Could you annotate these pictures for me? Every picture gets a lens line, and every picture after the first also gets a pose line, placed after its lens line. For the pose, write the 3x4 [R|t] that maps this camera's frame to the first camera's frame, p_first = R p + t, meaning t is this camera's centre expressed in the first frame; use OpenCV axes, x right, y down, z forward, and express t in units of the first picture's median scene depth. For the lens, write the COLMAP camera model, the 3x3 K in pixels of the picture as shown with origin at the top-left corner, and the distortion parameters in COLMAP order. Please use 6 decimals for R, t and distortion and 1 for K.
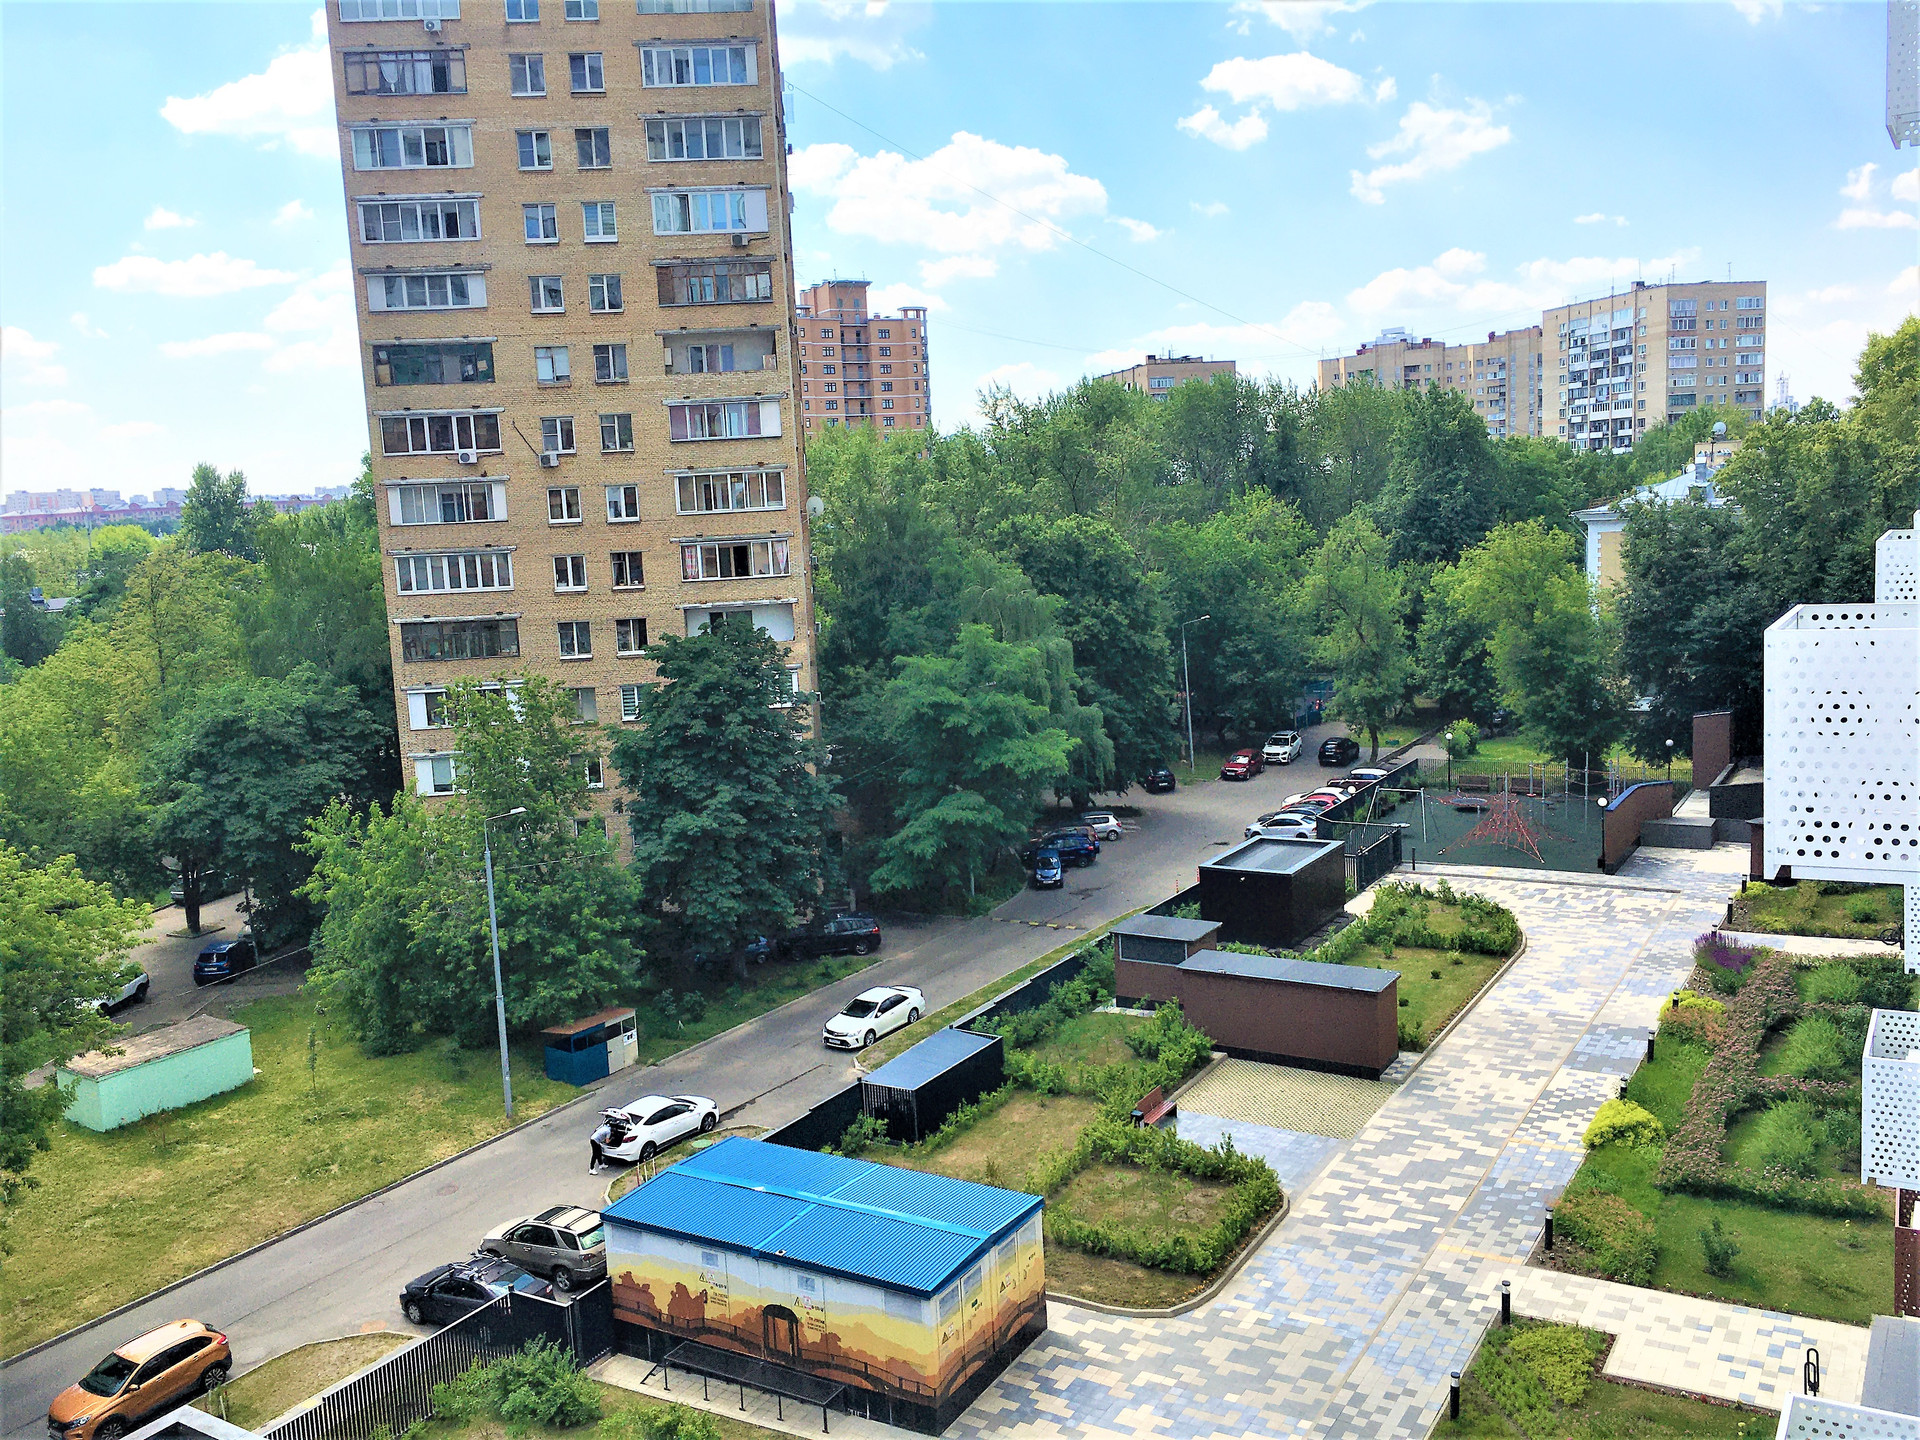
lens RADIAL K [[1606.4, 0, 956.8], [0, 1606.4, 706.4], [0, 0, 1]] dist [0.043658, -0.086605]
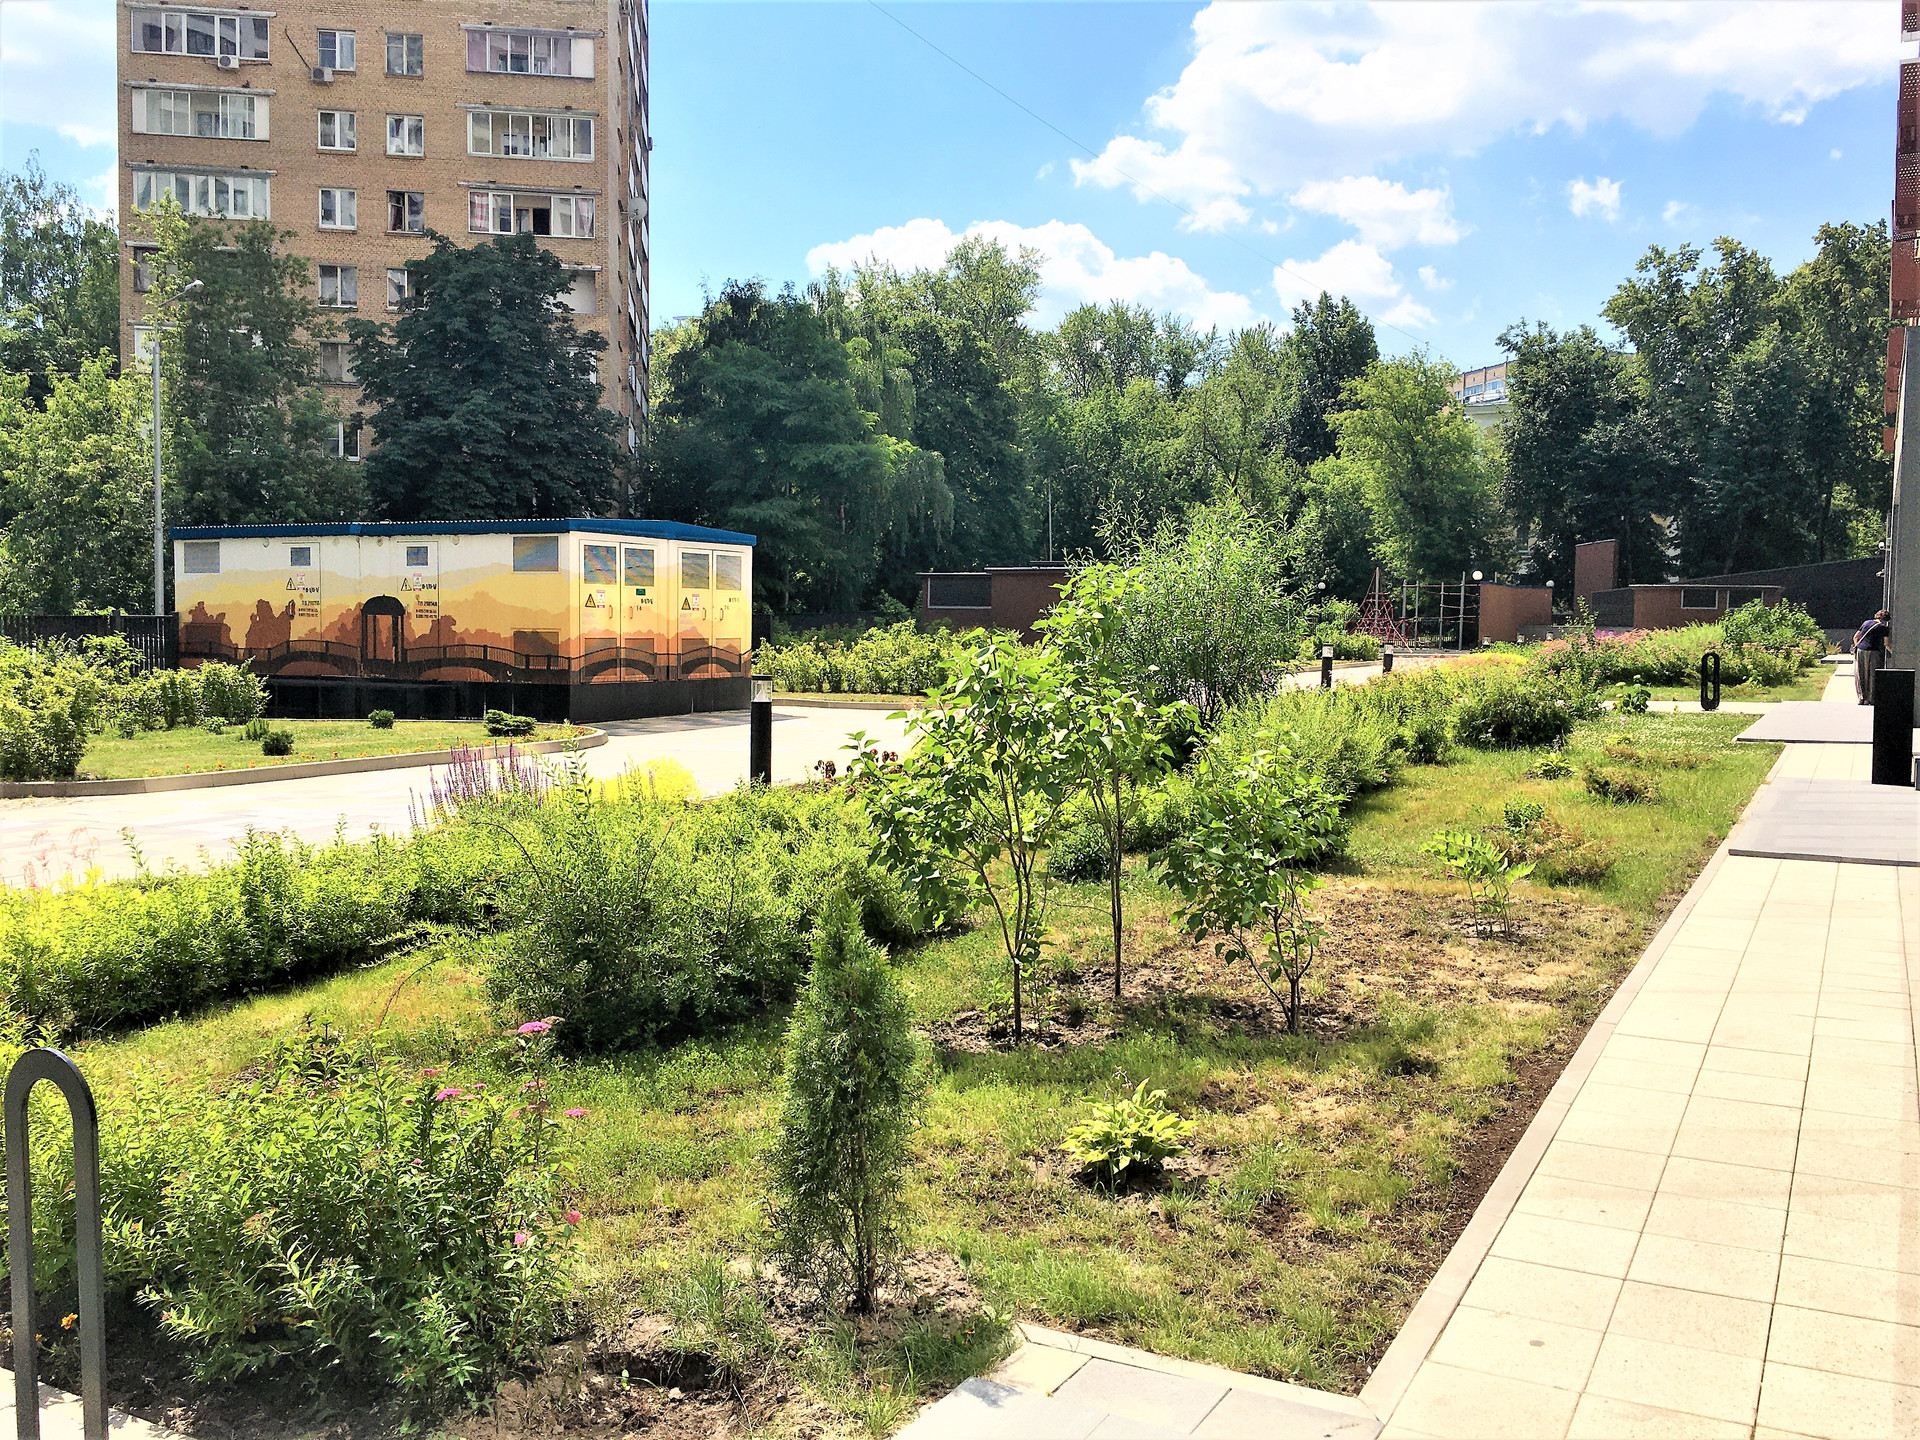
lens RADIAL K [[1606.4, 0, 963.1], [0, 1606.4, 726.4], [0, 0, 1]] dist [0.043658, -0.086605]
pose [[0.996073, 0.059716, 0.065363, 0.058089], [-0.055584, 0.996445, -0.063305, 0.237381], [-0.068911, 0.059424, 0.995851, 0.121835]]
